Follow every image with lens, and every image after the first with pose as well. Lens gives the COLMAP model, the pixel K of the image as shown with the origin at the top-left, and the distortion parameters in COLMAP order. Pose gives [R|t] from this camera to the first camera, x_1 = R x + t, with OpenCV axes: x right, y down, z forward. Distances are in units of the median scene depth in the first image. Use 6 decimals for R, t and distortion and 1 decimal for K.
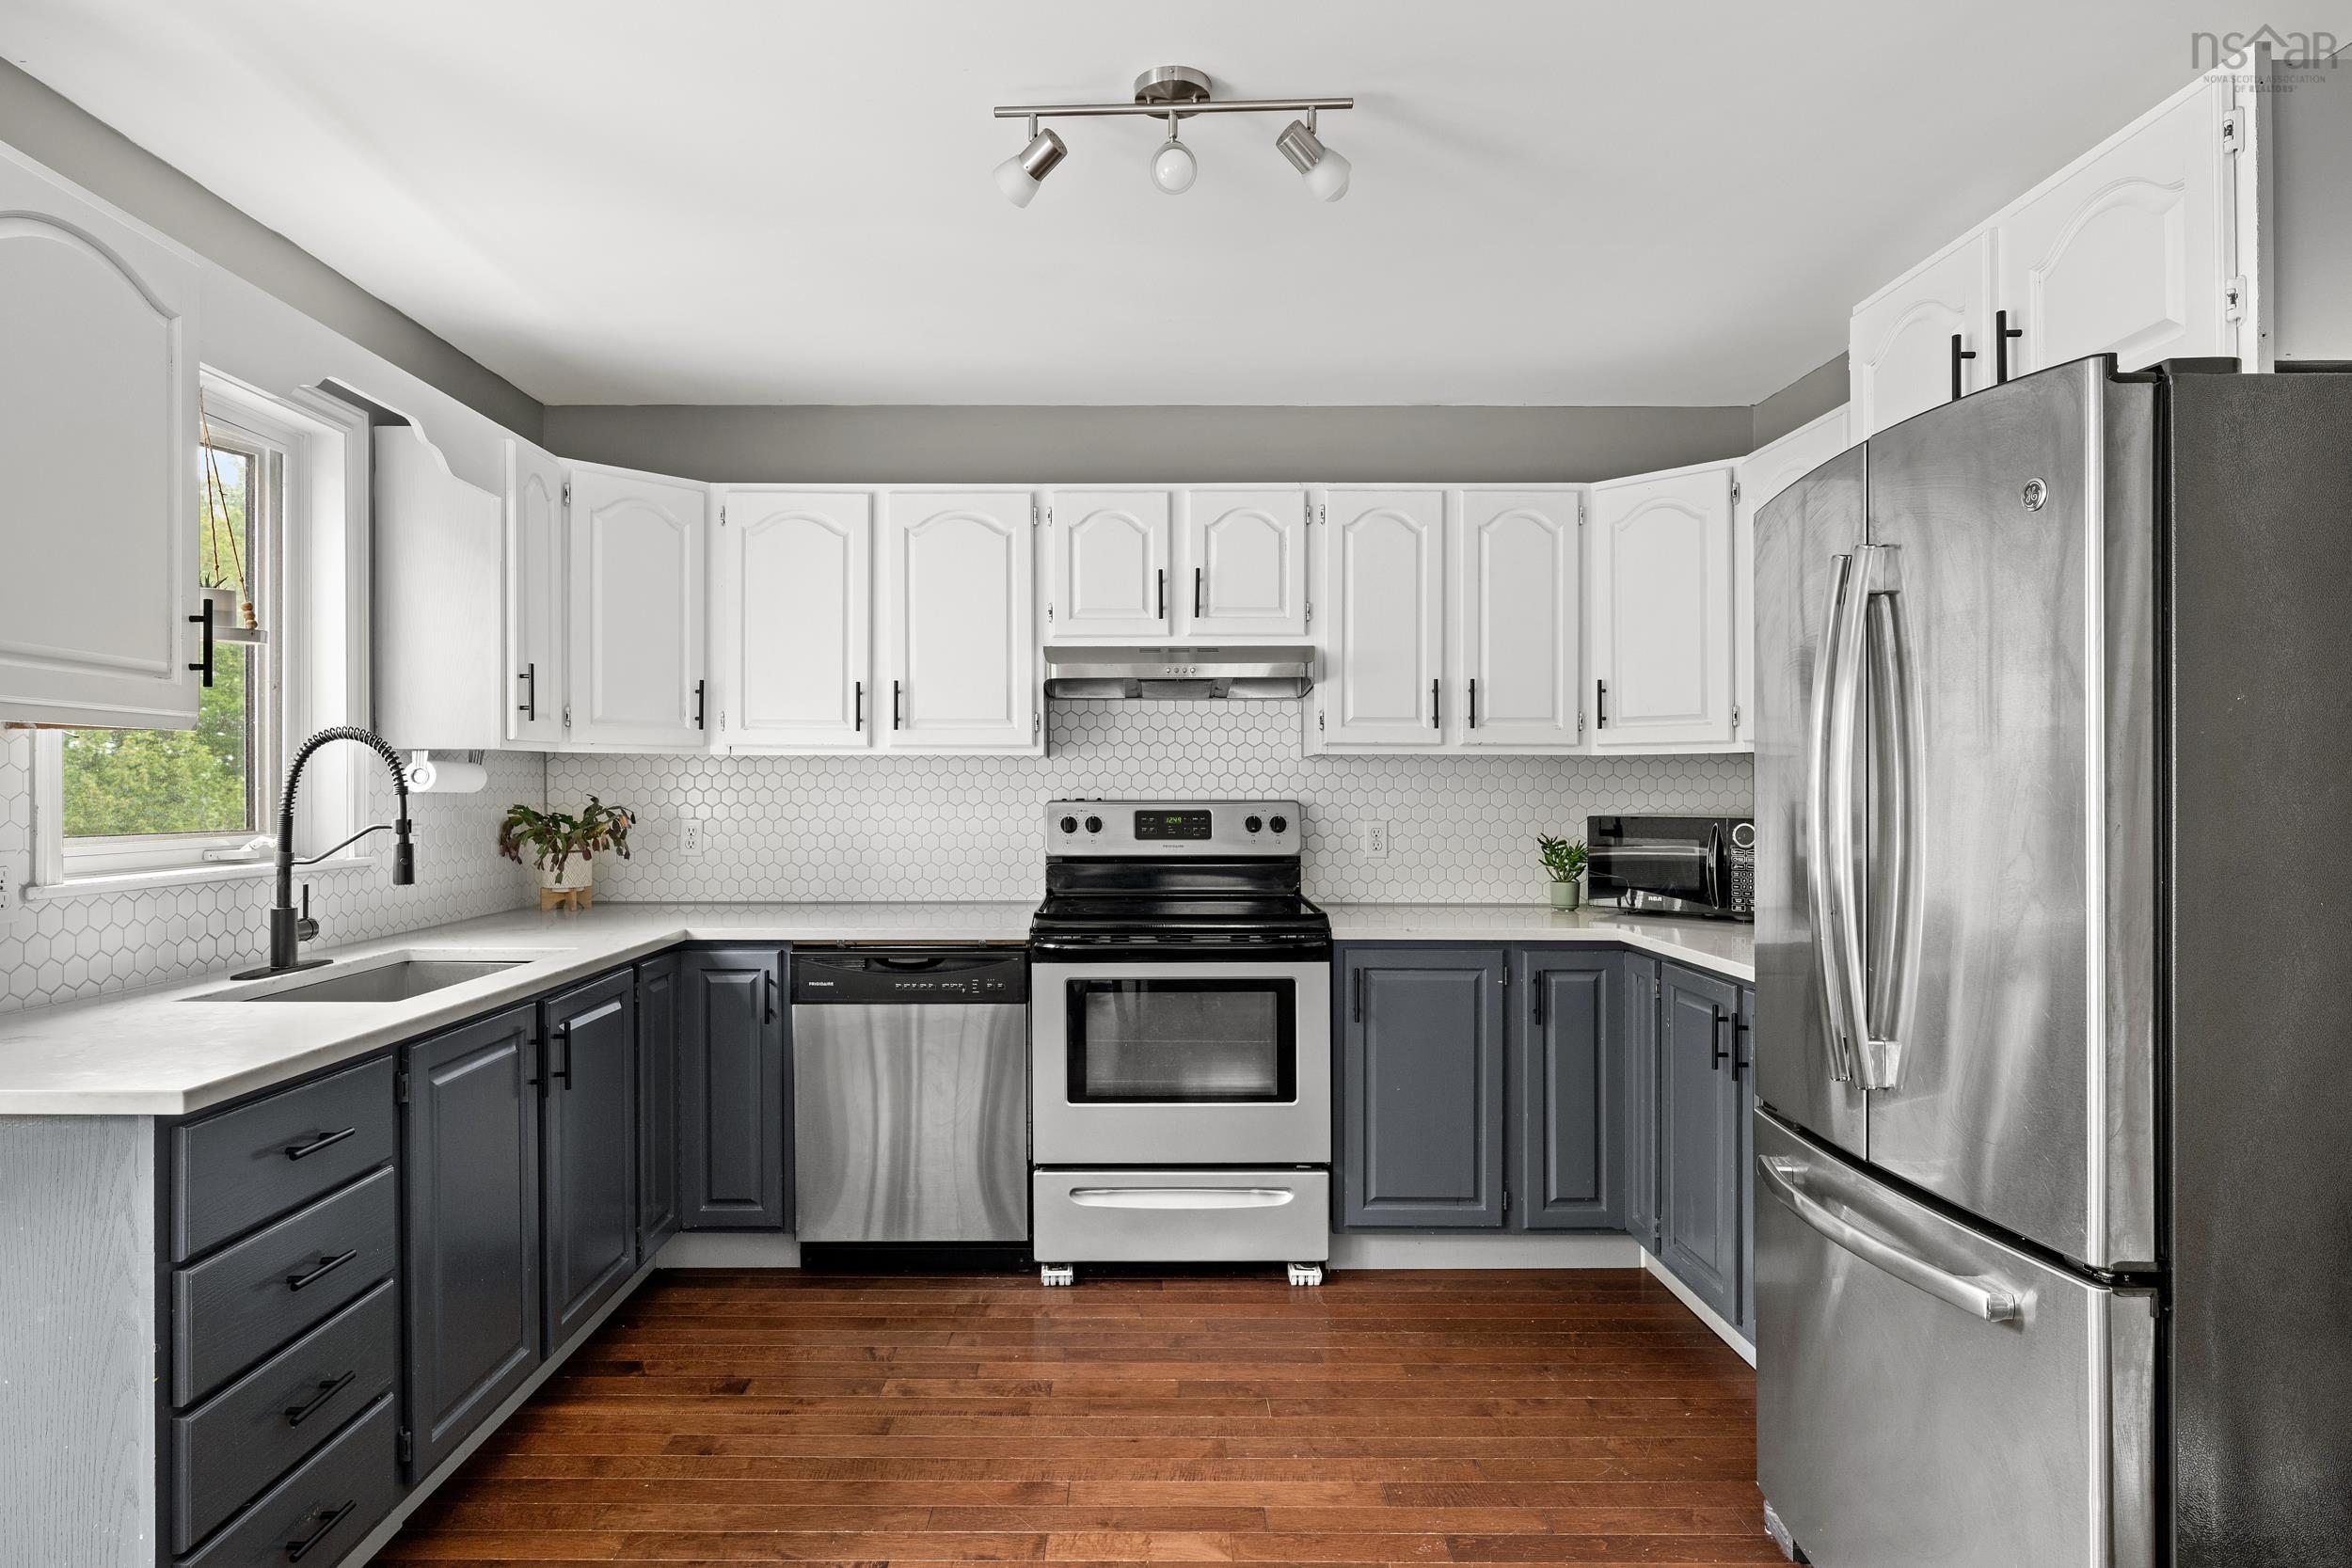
lens RADIAL K [[1376.1, 0, 1167.5], [0, 1376.1, 797.4], [0, 0, 1]] dist [-0.001146, 0.000944]
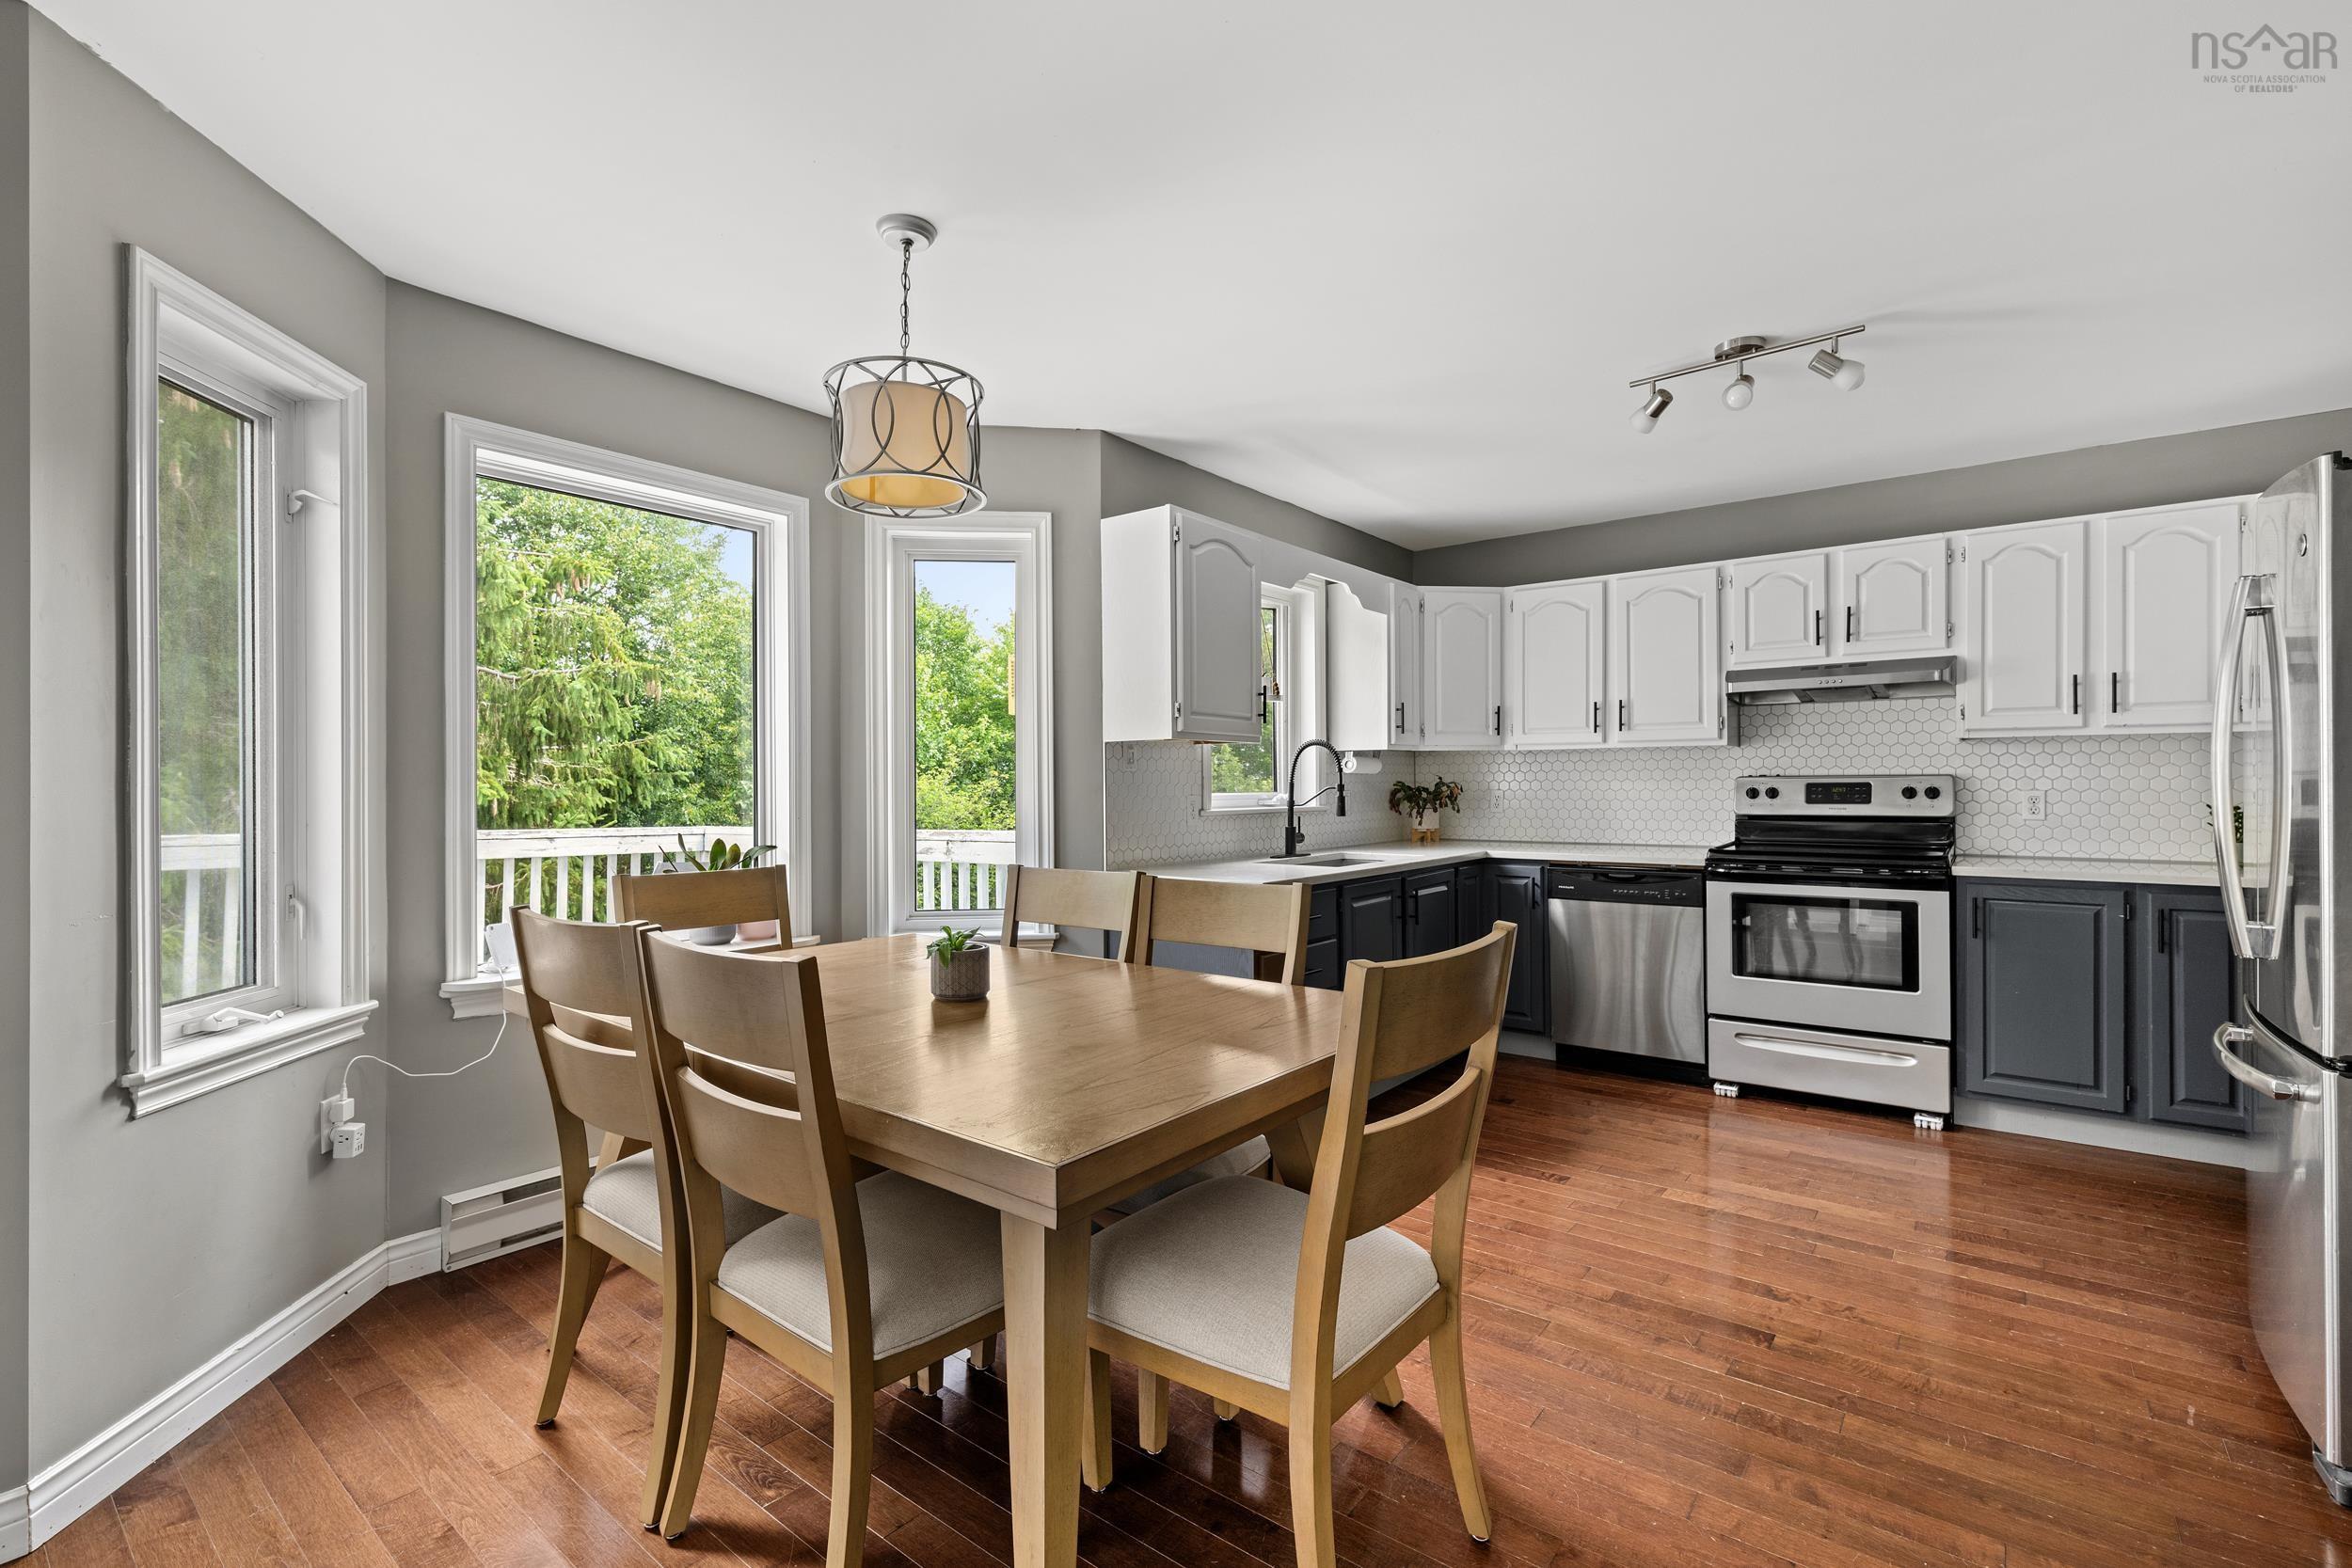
lens RADIAL K [[1035.4, 0, 1174.1], [0, 1035.4, 789.5], [0, 0, 1]] dist [0.001623, -0.000058]
pose [[0.783872, -0.001435, -0.620921, 0.150335], [0.002180, 0.999998, 0.000440, 0.017105], [0.620919, -0.001699, 0.783873, -0.262670]]
